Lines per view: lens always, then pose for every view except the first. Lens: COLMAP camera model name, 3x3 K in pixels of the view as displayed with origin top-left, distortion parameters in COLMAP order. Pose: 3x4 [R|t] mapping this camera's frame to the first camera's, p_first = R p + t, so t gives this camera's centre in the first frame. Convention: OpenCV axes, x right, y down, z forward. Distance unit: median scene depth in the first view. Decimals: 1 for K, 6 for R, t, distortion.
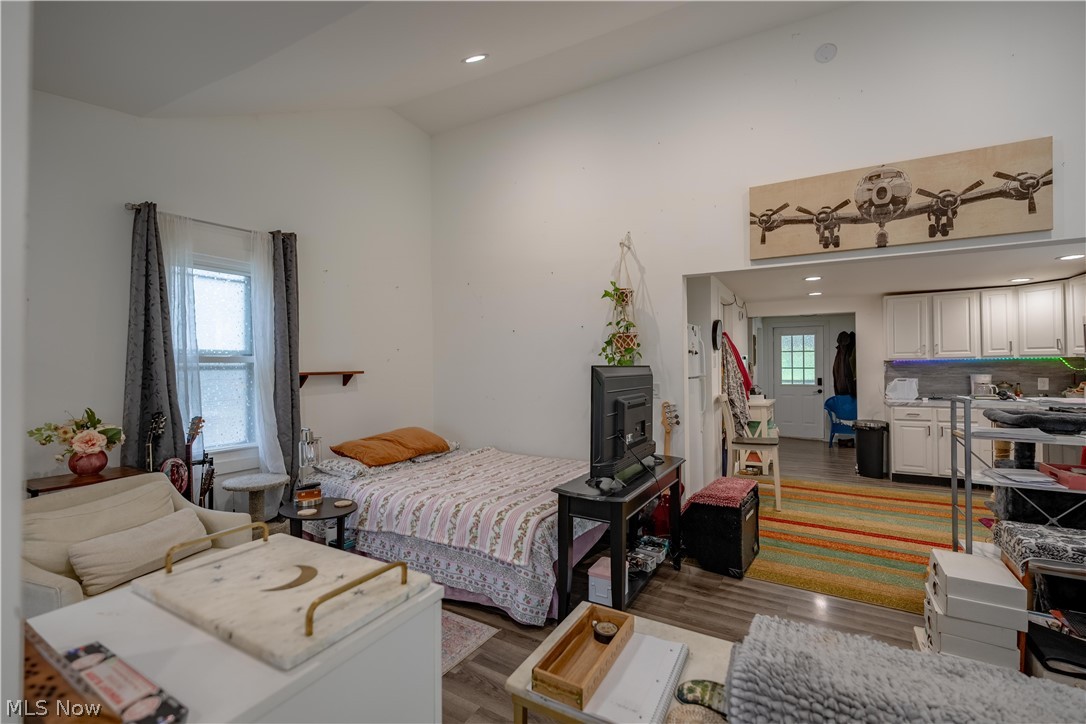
lens RADIAL K [[474.6, 0, 538.2], [0, 474.6, 363.9], [0, 0, 1]] dist [-0.004950, 0.001101]
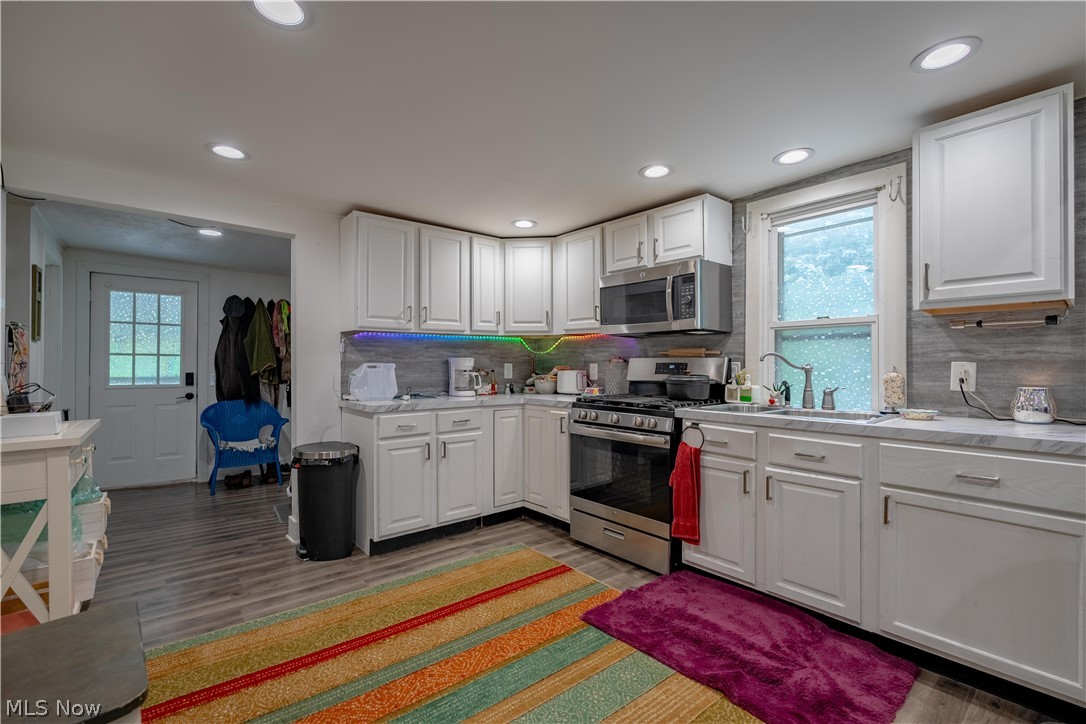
lens RADIAL K [[474.6, 0, 541.7], [0, 474.6, 362.2], [0, 0, 1]] dist [-0.004950, 0.001101]
pose [[0.331860, 0.020566, 0.943104, 0.299159], [-0.004515, 0.999785, -0.020214, 0.040028], [-0.943318, 0.002450, 0.331882, 0.622825]]
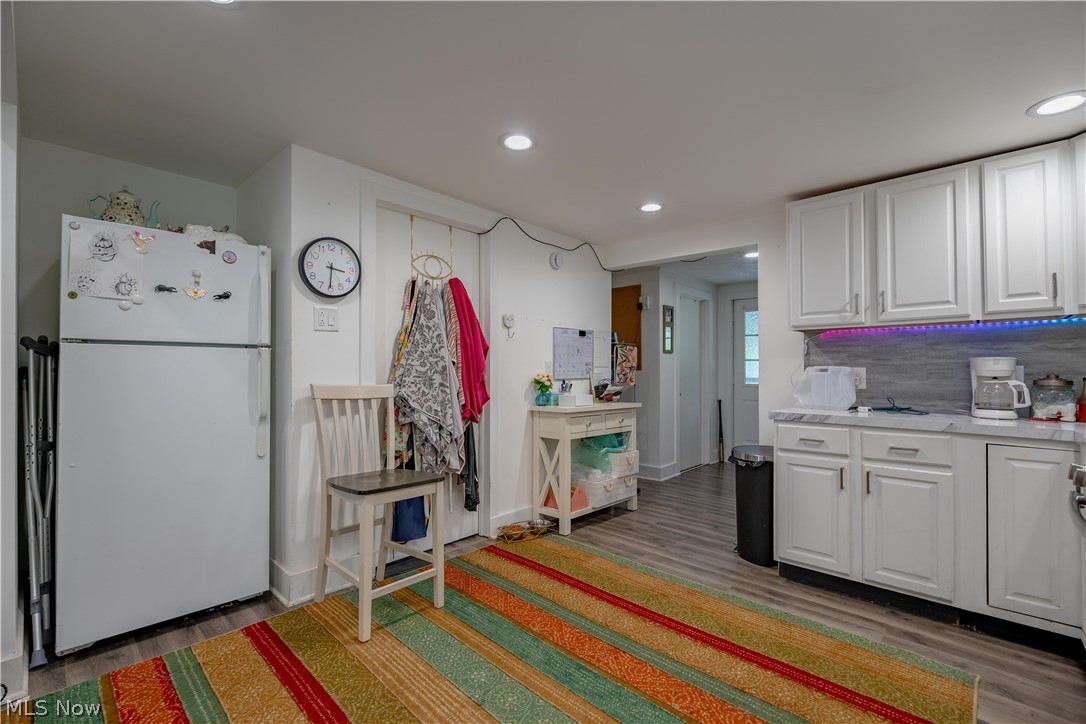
lens RADIAL K [[474.6, 0, 540.7], [0, 474.6, 364.3], [0, 0, 1]] dist [-0.004950, 0.001101]
pose [[0.977090, 0.014528, -0.212329, 0.587926], [-0.016094, 0.999855, -0.005648, 0.036159], [0.212216, 0.008935, 0.977182, 0.456739]]
